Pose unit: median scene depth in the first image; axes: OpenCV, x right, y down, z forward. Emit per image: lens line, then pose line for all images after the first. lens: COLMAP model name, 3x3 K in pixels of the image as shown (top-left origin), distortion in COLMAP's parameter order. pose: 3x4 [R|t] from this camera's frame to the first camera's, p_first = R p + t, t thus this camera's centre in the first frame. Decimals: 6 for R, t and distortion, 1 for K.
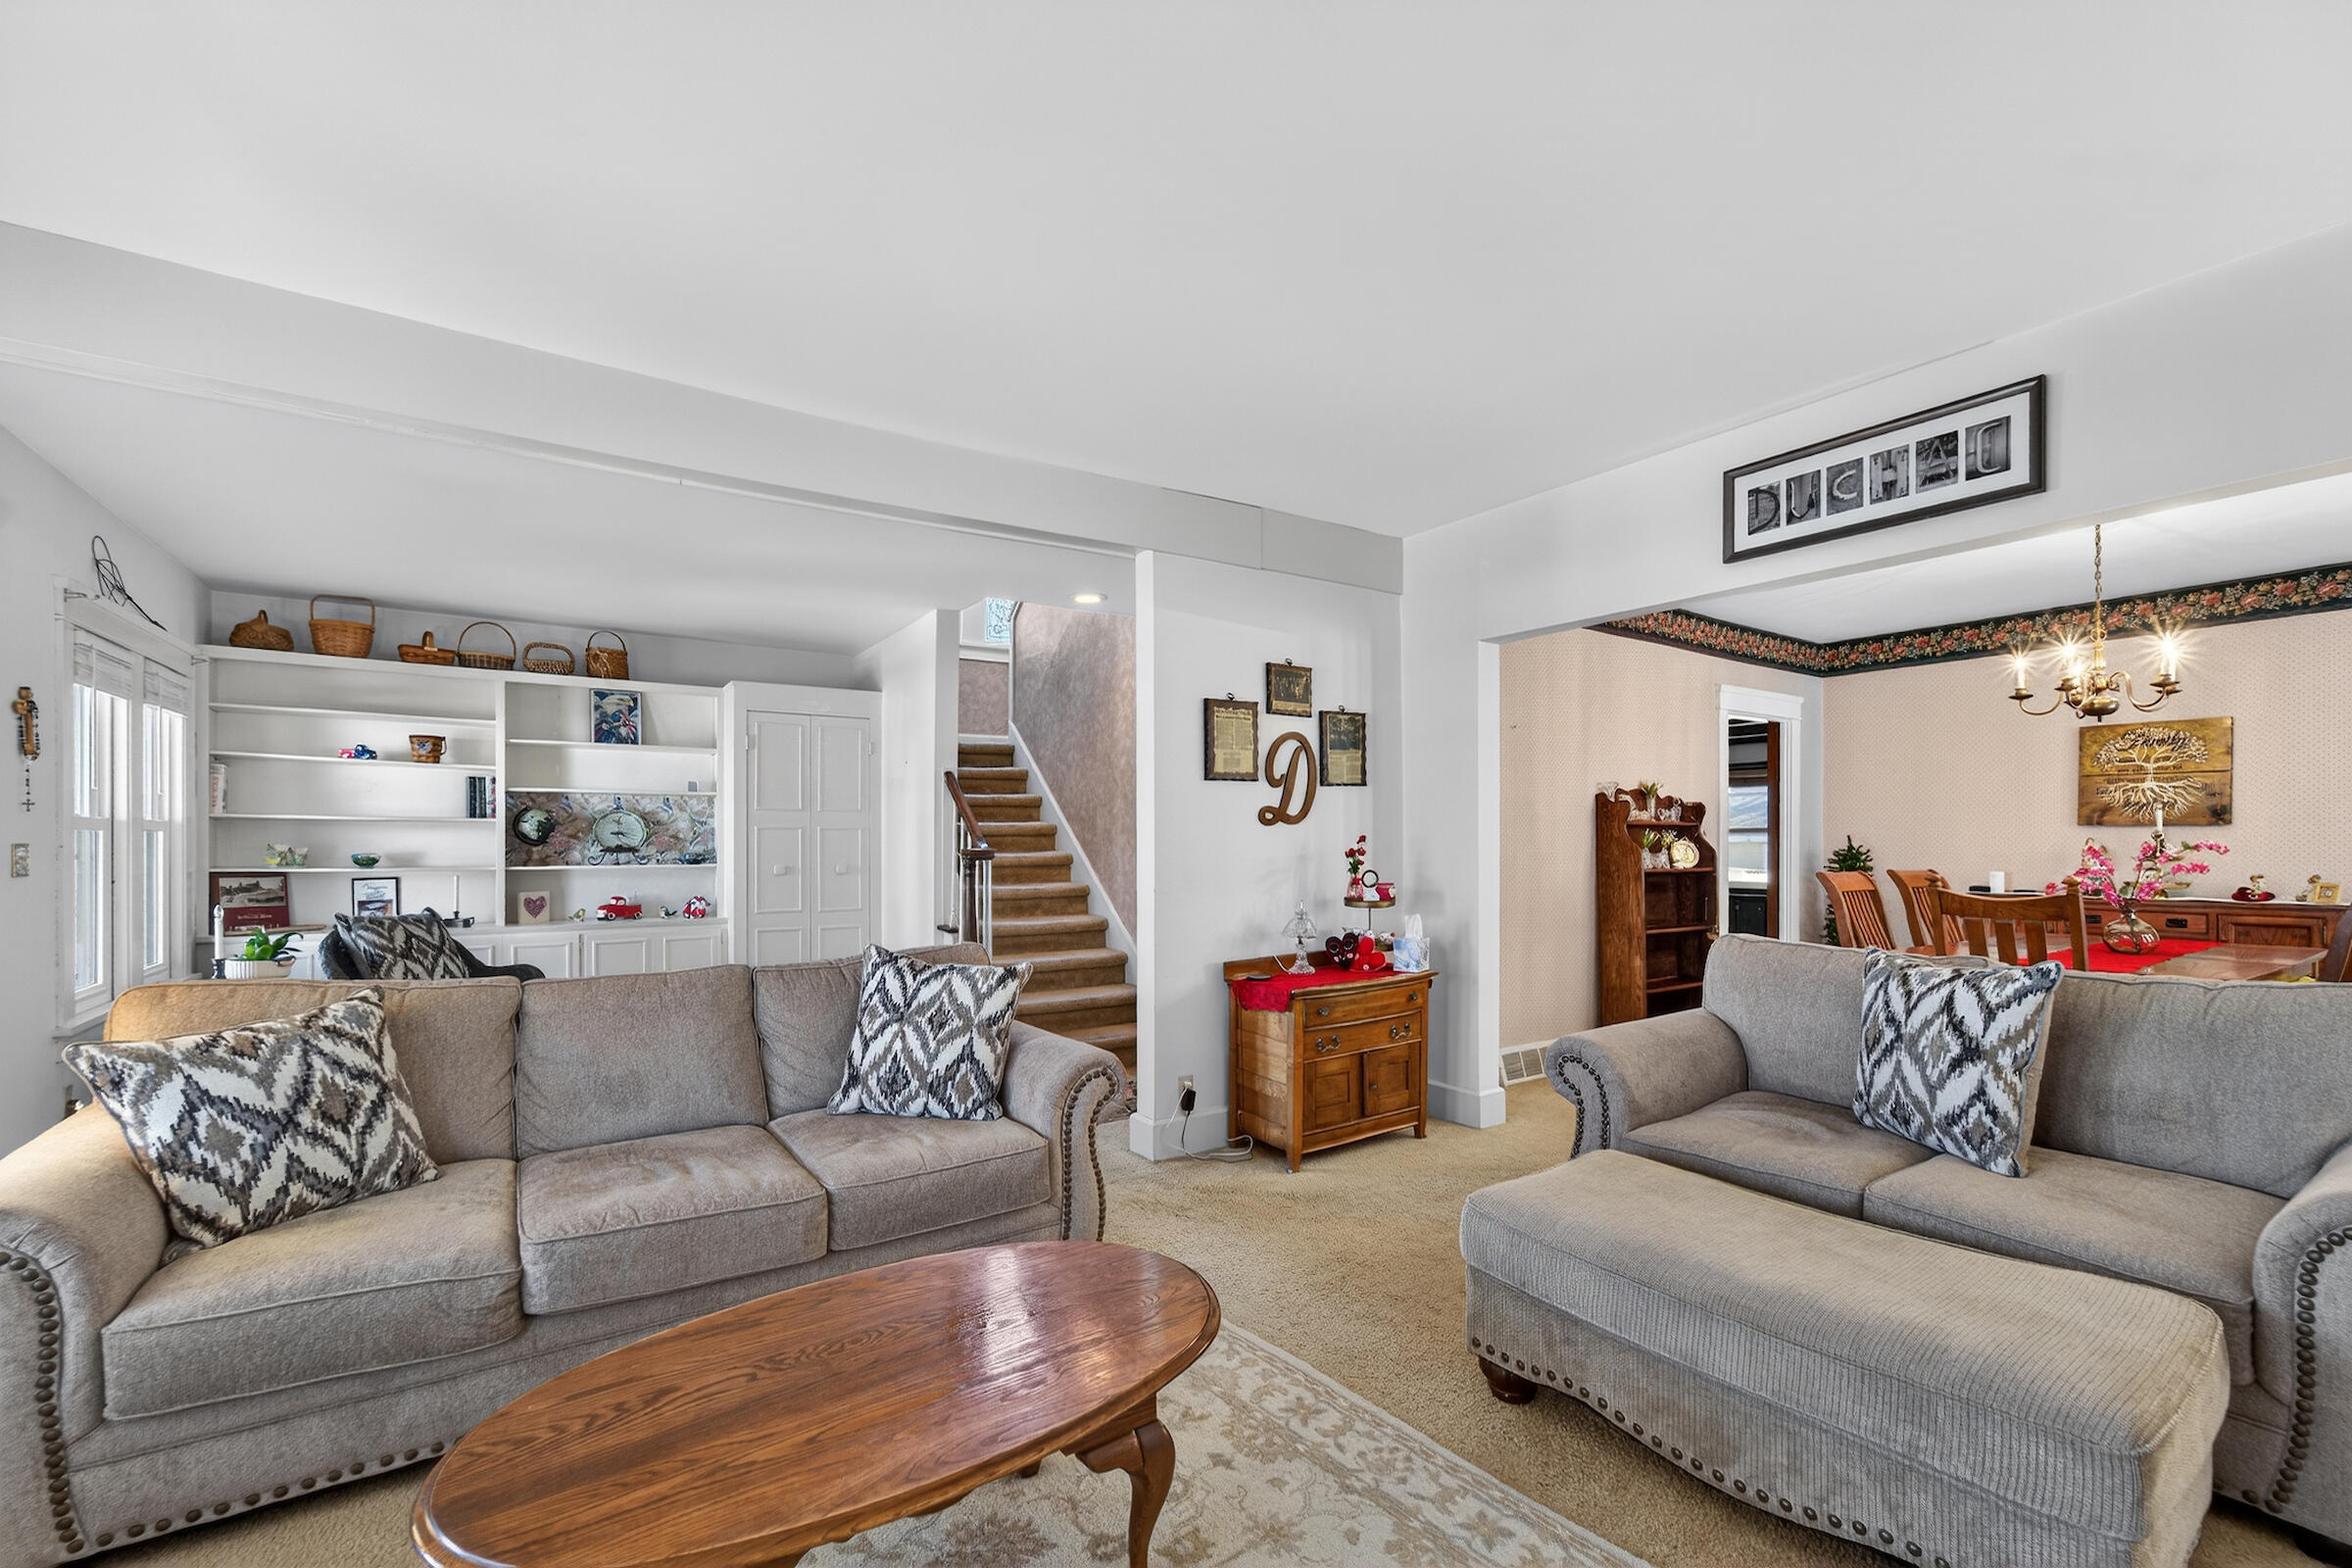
lens RADIAL K [[991.1, 0, 1174.8], [0, 991.1, 811.6], [0, 0, 1]] dist [0.007608, 0.000291]
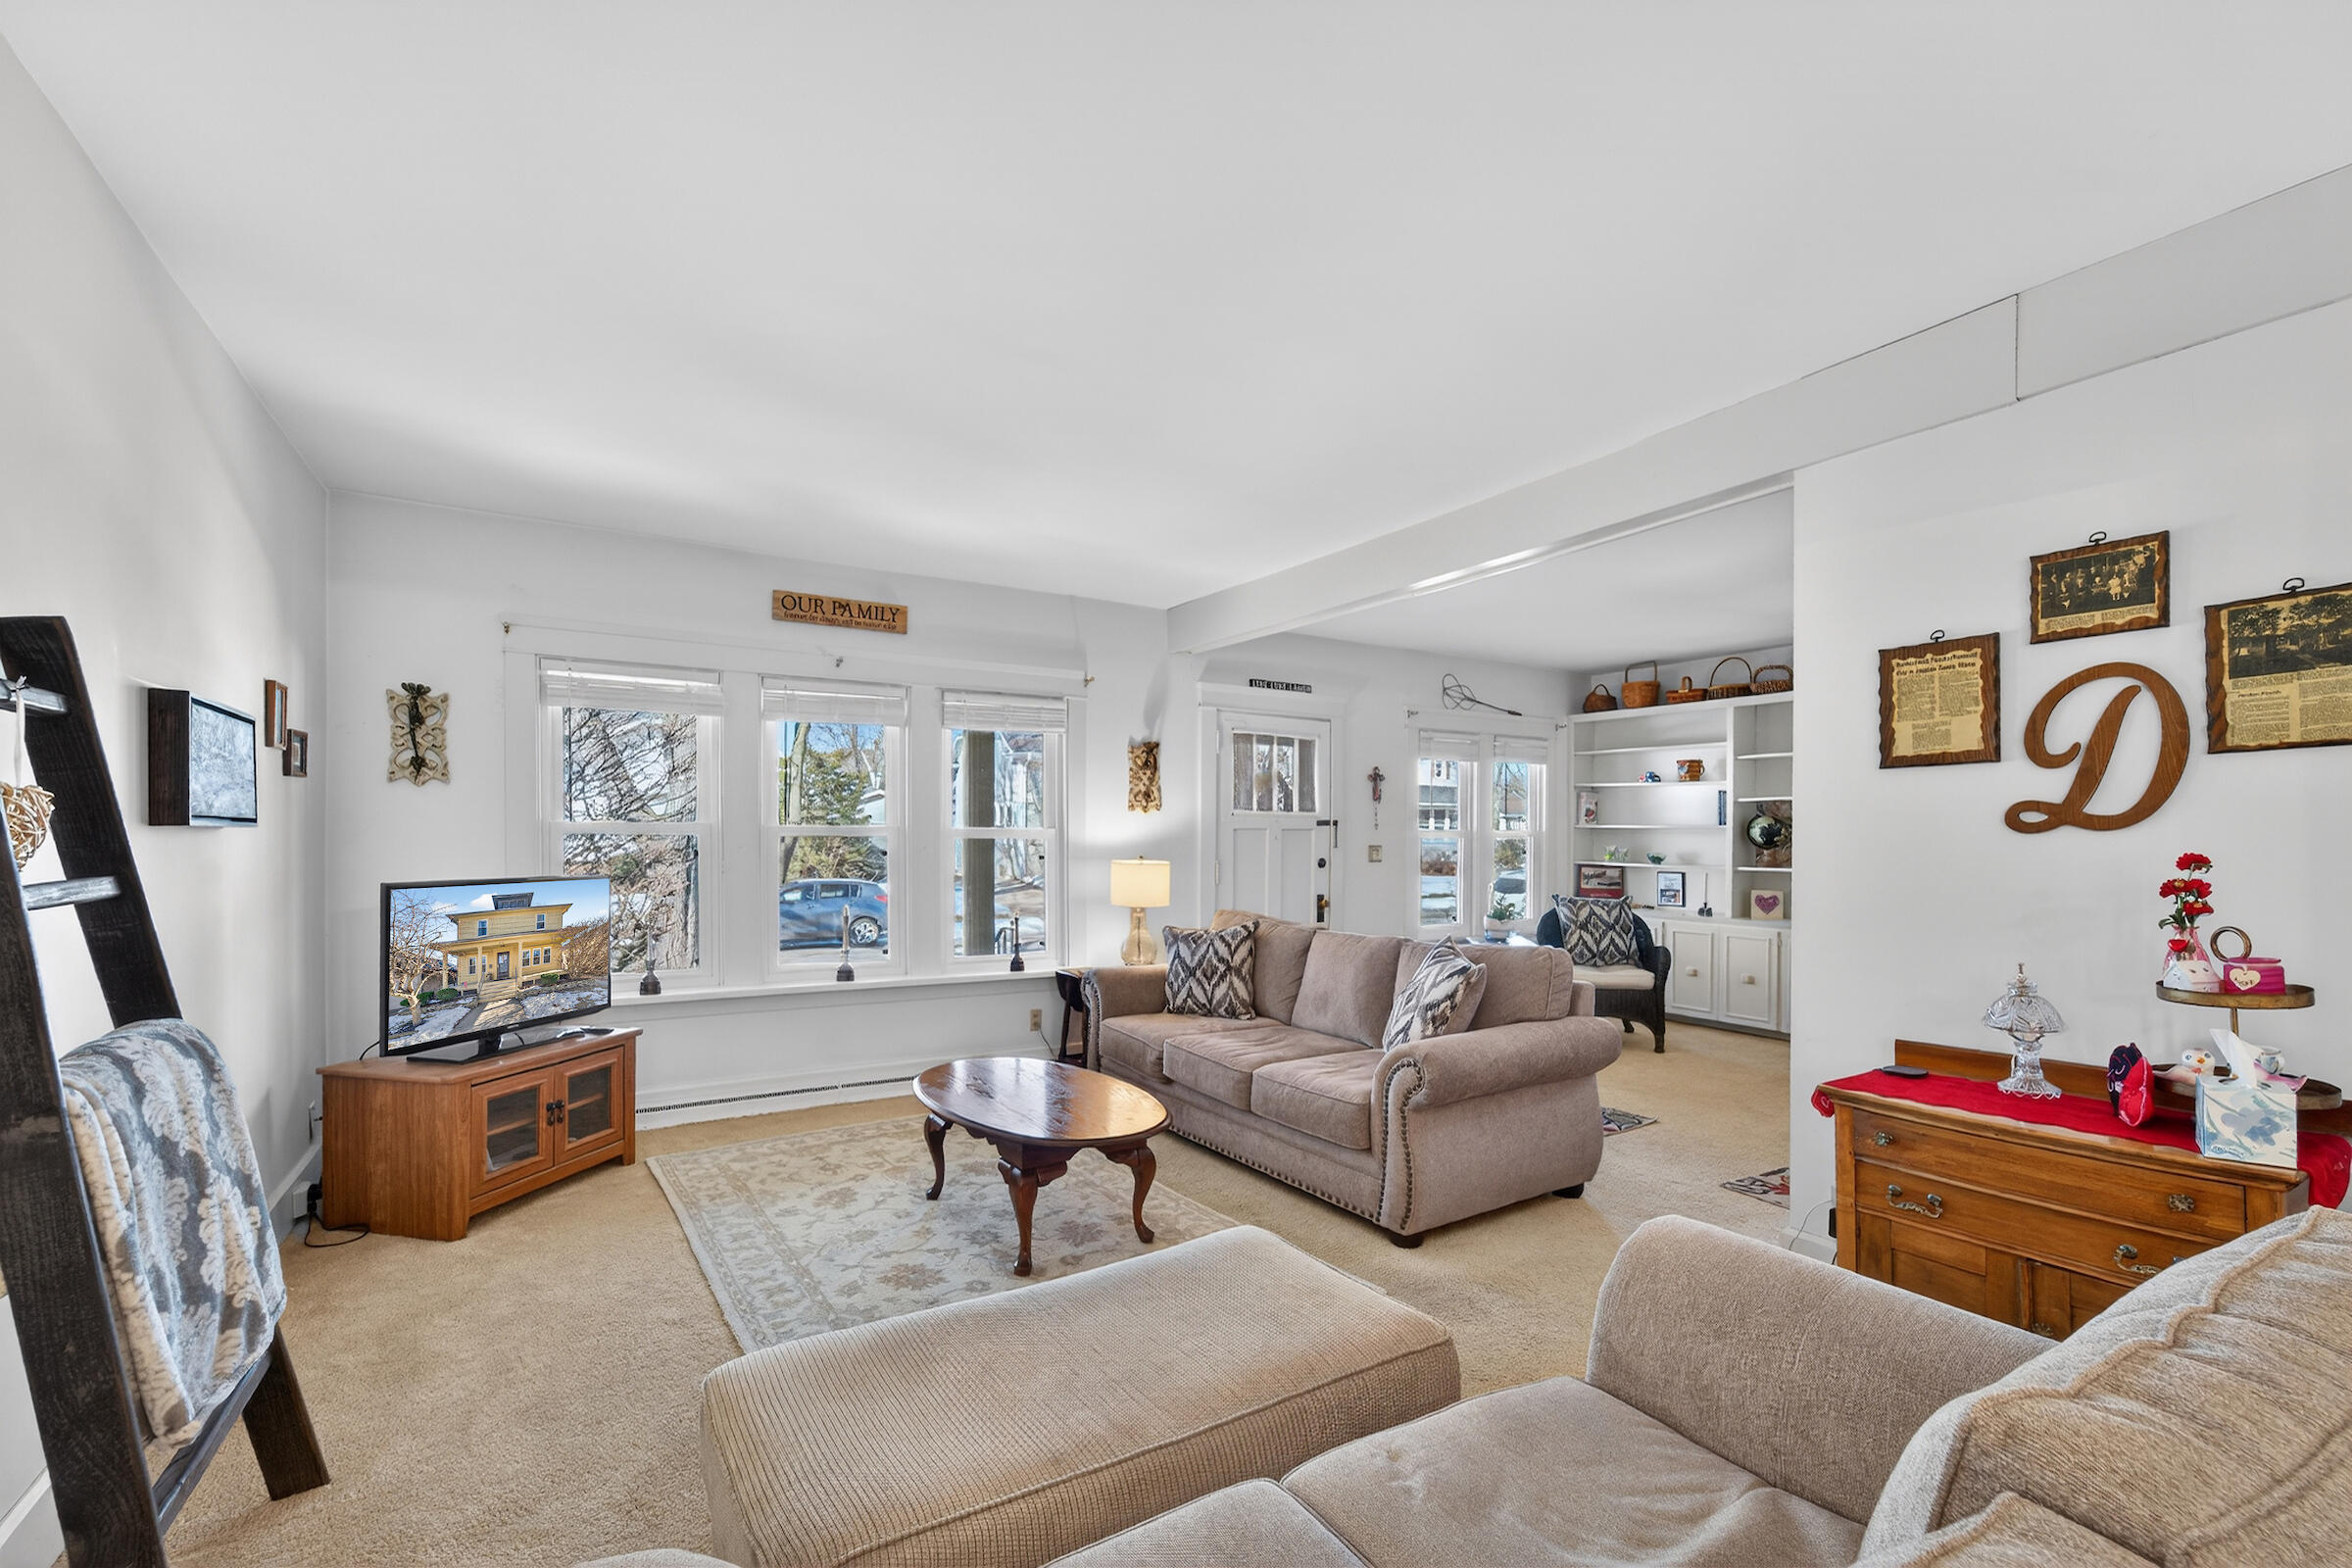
lens RADIAL K [[991.1, 0, 1174.8], [0, 991.1, 811.6], [0, 0, 1]] dist [0.007608, 0.000291]
pose [[-0.003440, -0.024024, -0.999705, 0.677269], [0.027776, 0.999323, -0.024111, 0.000762], [0.999608, -0.027851, -0.002770, 0.485973]]
